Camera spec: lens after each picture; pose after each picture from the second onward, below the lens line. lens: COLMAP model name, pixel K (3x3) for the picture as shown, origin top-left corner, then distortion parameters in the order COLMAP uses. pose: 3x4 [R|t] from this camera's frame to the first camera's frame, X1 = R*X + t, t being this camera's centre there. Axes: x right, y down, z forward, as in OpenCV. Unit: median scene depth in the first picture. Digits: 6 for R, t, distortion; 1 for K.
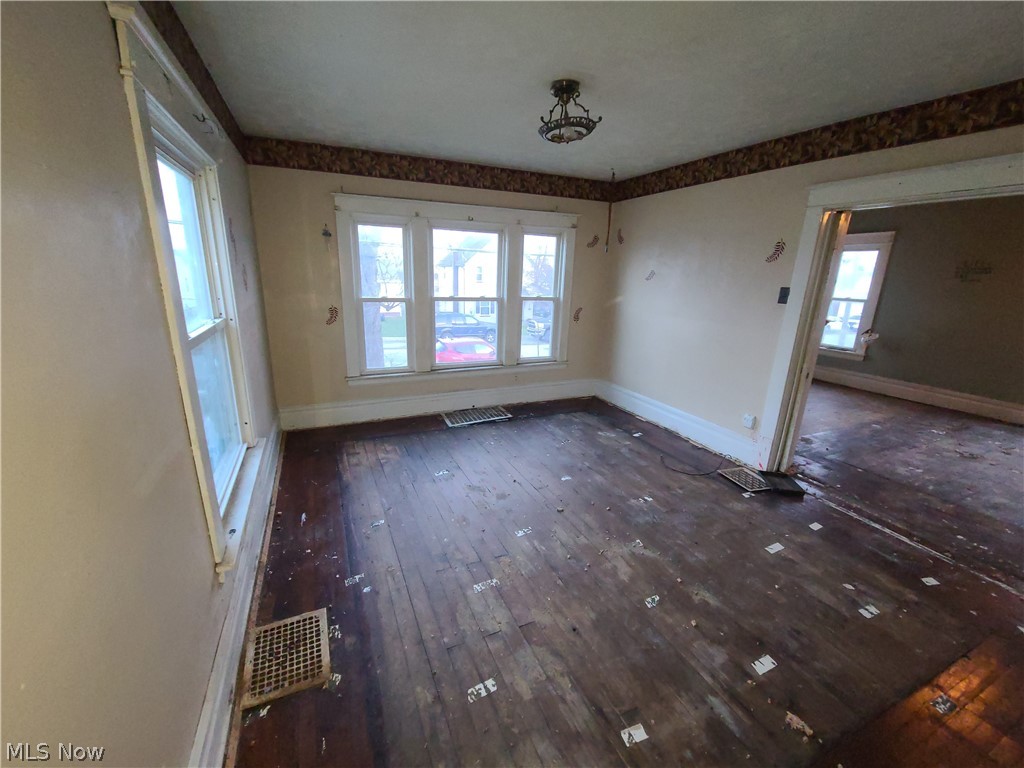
lens RADIAL K [[420.2, 0, 512.0], [0, 420.2, 385.4], [0, 0, 1]] dist [-0.001873, -0.000739]
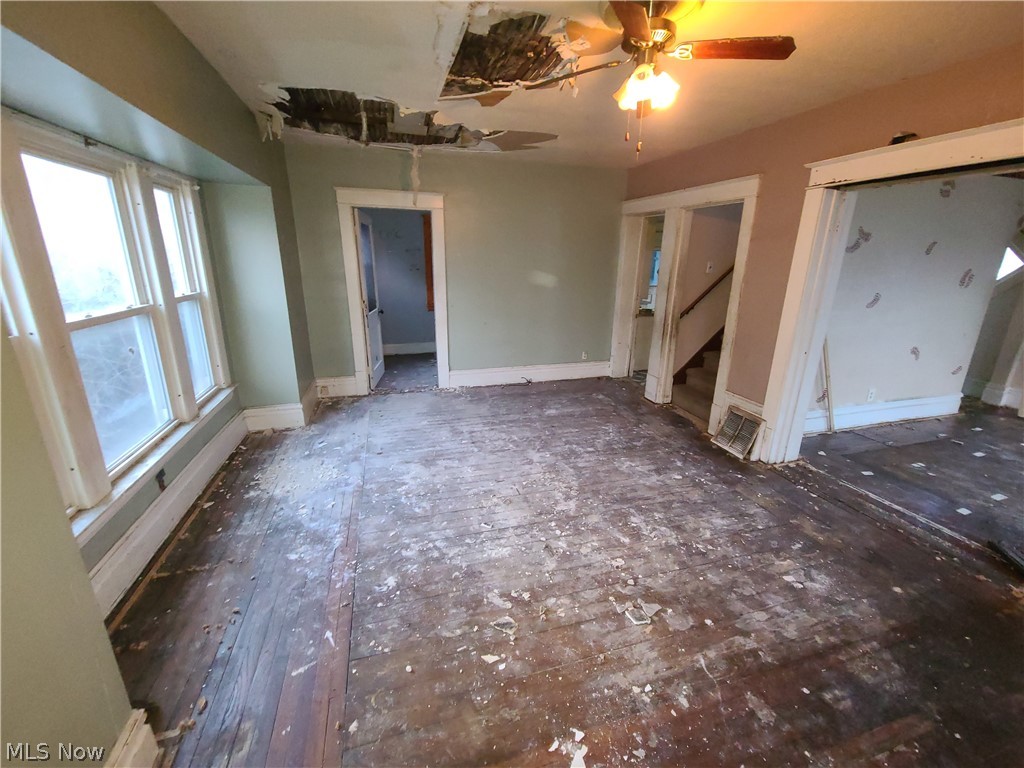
lens RADIAL K [[420.2, 0, 512.9], [0, 420.2, 383.5], [0, 0, 1]] dist [-0.001873, -0.000739]
pose [[-0.990361, -0.078875, 0.113860, 1.763781], [-0.005684, 0.844478, 0.535560, -0.479207], [-0.138395, 0.529750, -0.836786, 1.887931]]
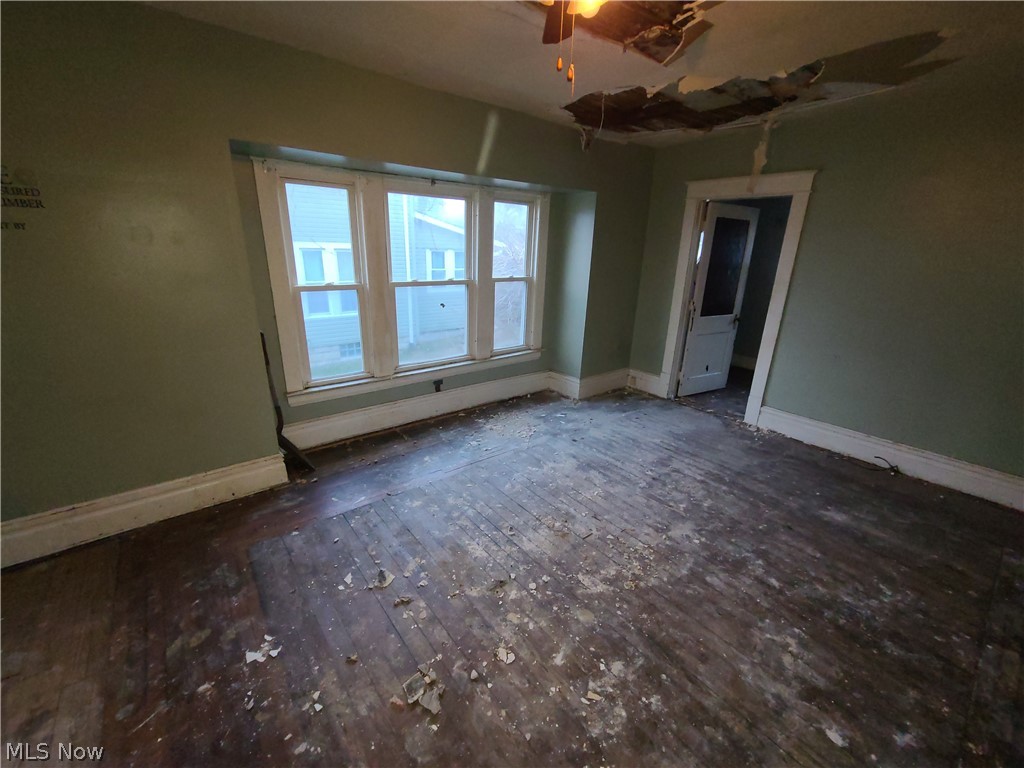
lens RADIAL K [[420.2, 0, 513.9], [0, 420.2, 382.7], [0, 0, 1]] dist [-0.001873, -0.000739]
pose [[-0.254569, -0.333137, 0.907863, 1.176833], [0.224558, 0.892767, 0.390565, -0.335536], [-0.940621, 0.303294, -0.152462, 1.298567]]
